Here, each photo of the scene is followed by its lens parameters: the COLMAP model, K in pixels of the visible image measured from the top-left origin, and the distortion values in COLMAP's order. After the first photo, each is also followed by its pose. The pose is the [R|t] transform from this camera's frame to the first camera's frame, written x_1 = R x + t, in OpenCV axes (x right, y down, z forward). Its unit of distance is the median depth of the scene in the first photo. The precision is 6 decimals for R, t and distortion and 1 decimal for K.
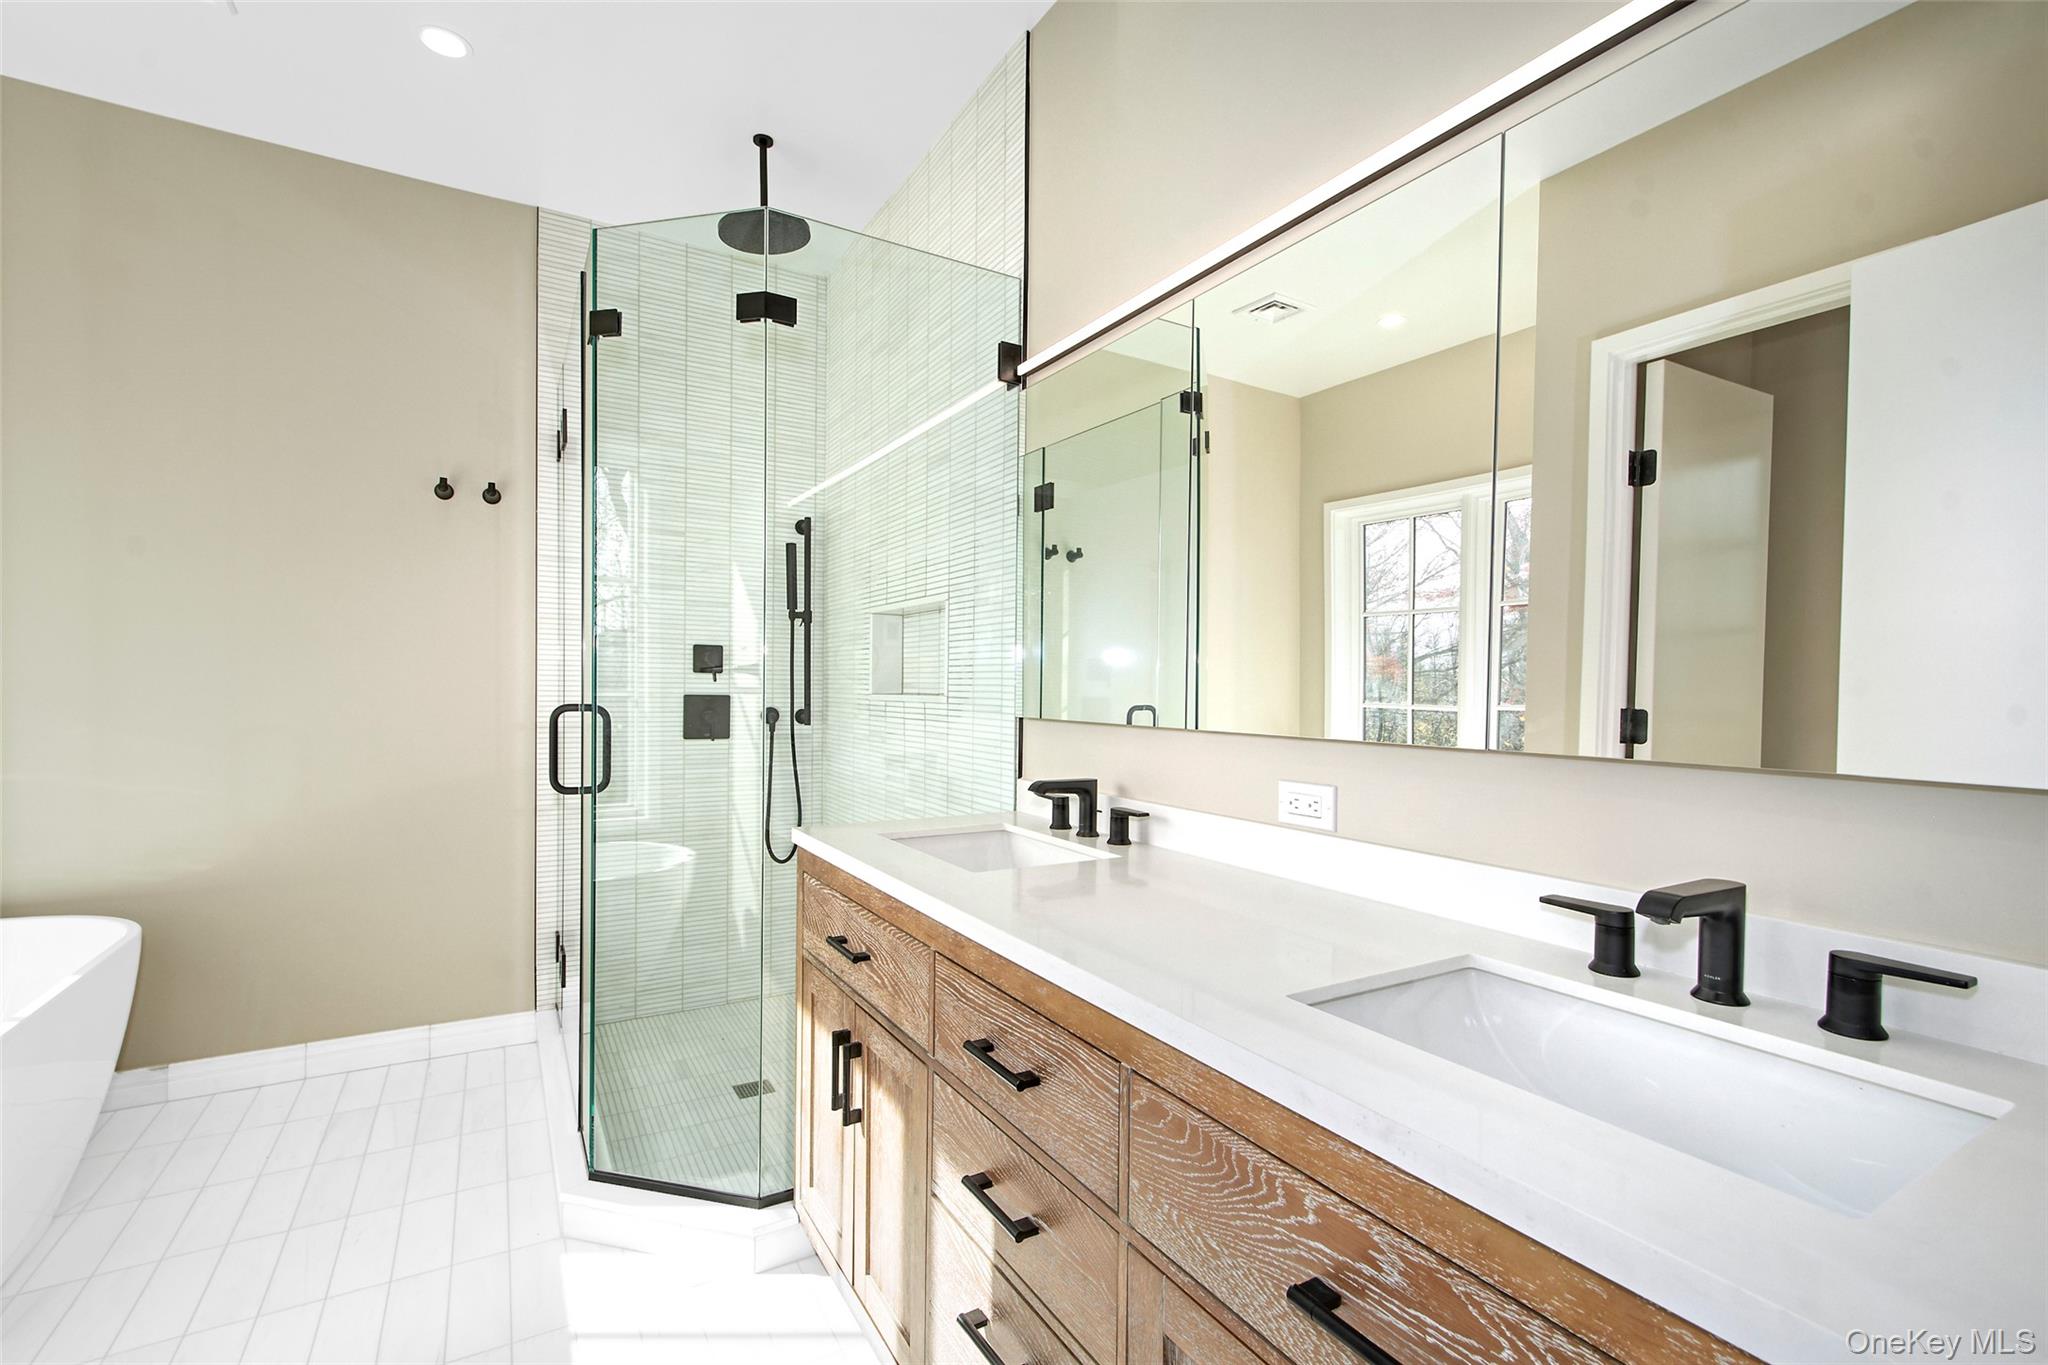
lens RADIAL K [[898.0, 0, 1020.9], [0, 898.0, 706.1], [0, 0, 1]] dist [-0.000221, -0.000320]
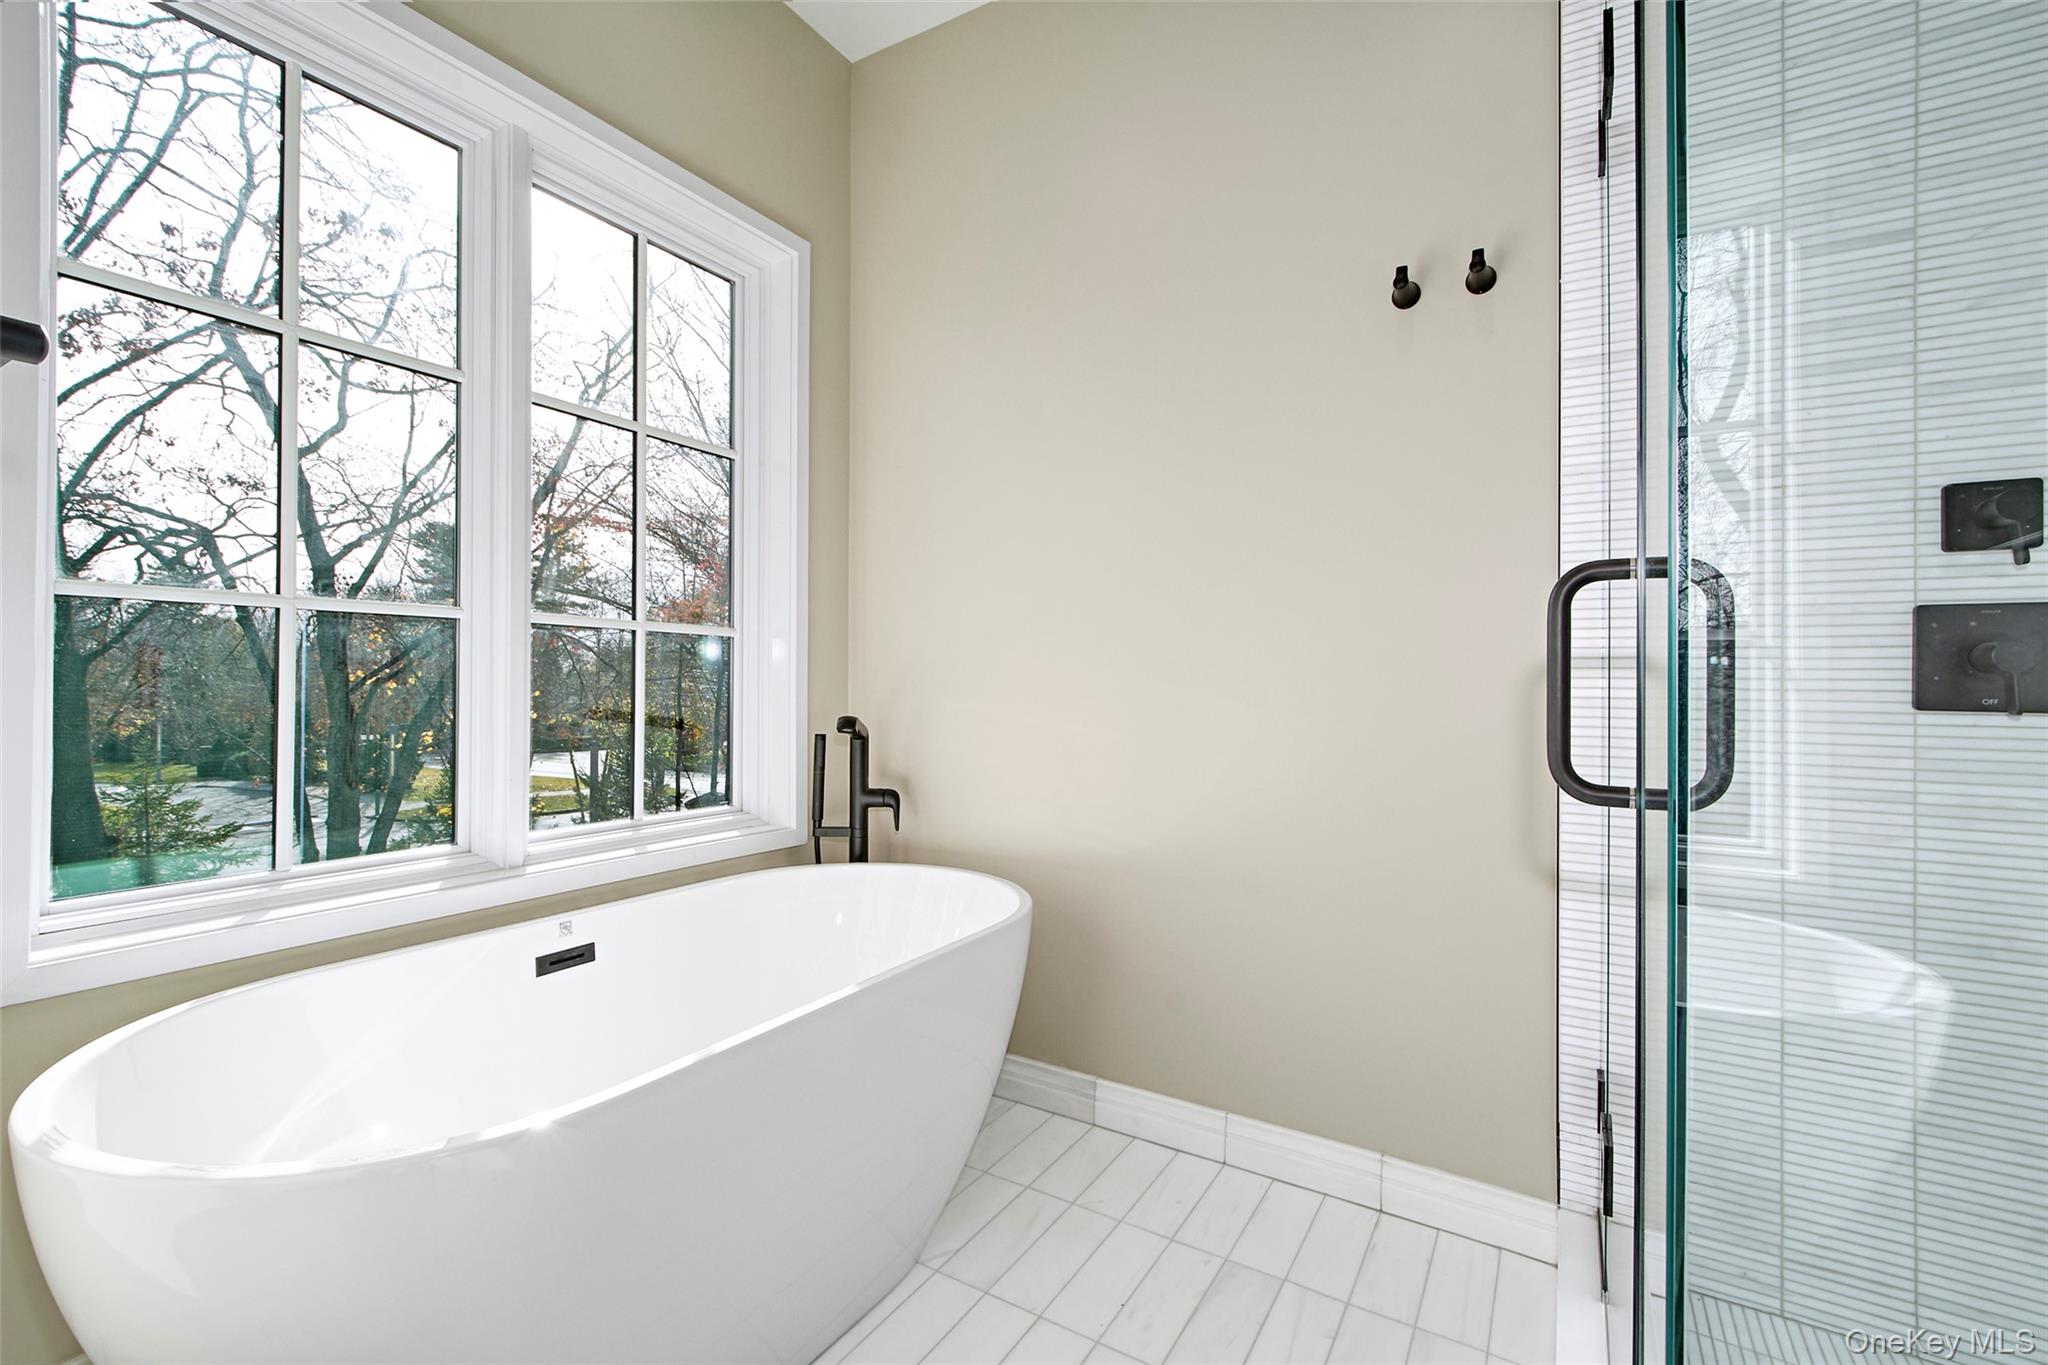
lens RADIAL K [[884.2, 0, 1024.2], [0, 884.2, 655.1], [0, 0, 1]] dist [0.000476, -0.000163]
pose [[0.471345, -0.026526, -0.881550, -0.222084], [-0.027481, 0.998621, -0.044742, 0.044947], [0.881521, 0.045315, 0.469966, 0.466841]]
